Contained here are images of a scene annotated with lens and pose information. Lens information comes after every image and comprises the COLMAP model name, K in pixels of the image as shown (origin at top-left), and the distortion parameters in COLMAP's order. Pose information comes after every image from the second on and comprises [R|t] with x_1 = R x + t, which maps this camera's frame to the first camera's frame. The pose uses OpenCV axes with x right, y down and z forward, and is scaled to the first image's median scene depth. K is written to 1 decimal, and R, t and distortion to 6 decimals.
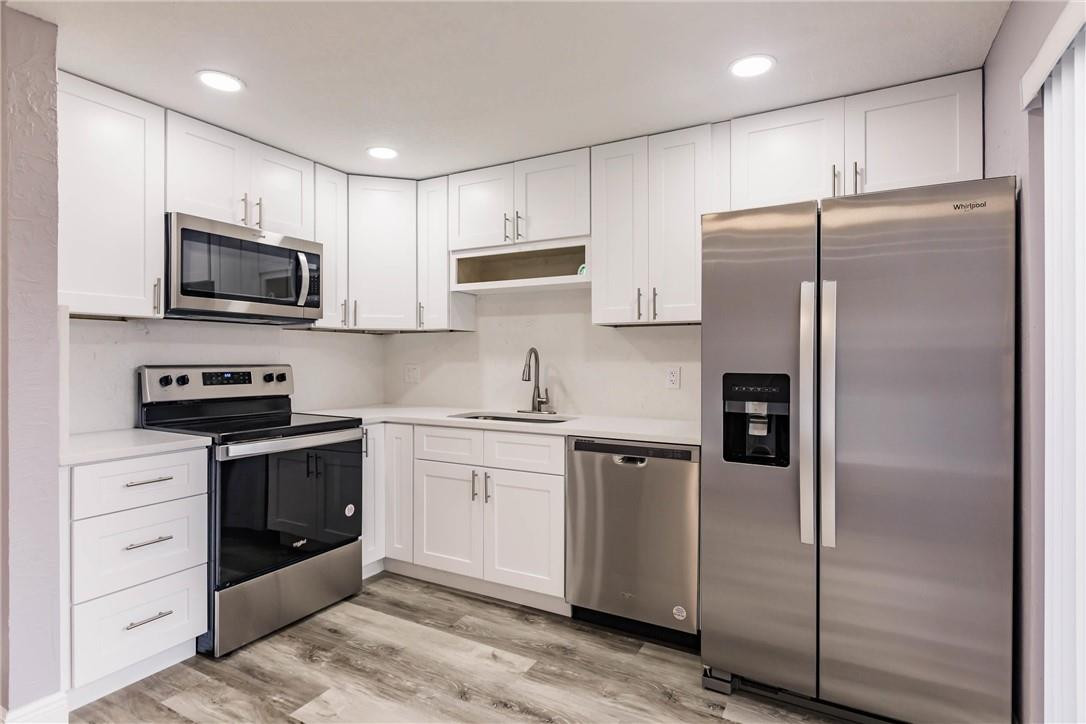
lens RADIAL K [[553.6, 0, 542.0], [0, 553.6, 361.7], [0, 0, 1]] dist [-0.000451, -0.000411]
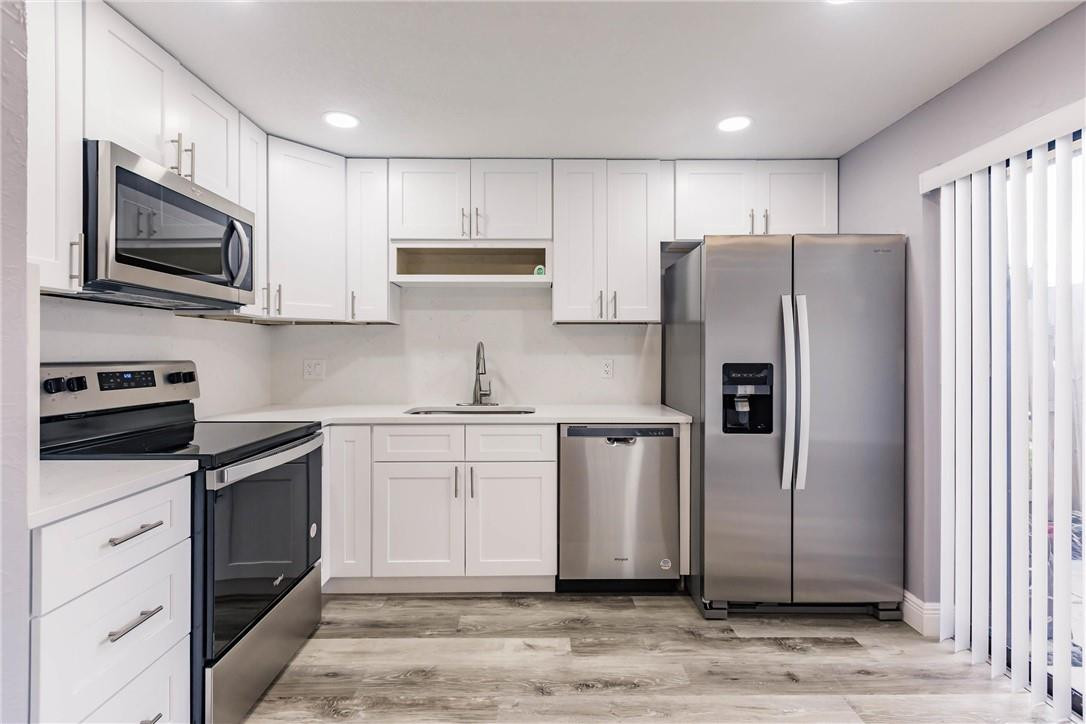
lens RADIAL K [[490.9, 0, 545.4], [0, 490.9, 355.3], [0, 0, 1]] dist [0.002408, 0.000011]
pose [[0.871368, -0.004130, 0.490612, -0.430925], [0.005407, 0.999985, -0.001186, 0.001339], [-0.490600, 0.003686, 0.871377, 0.172779]]
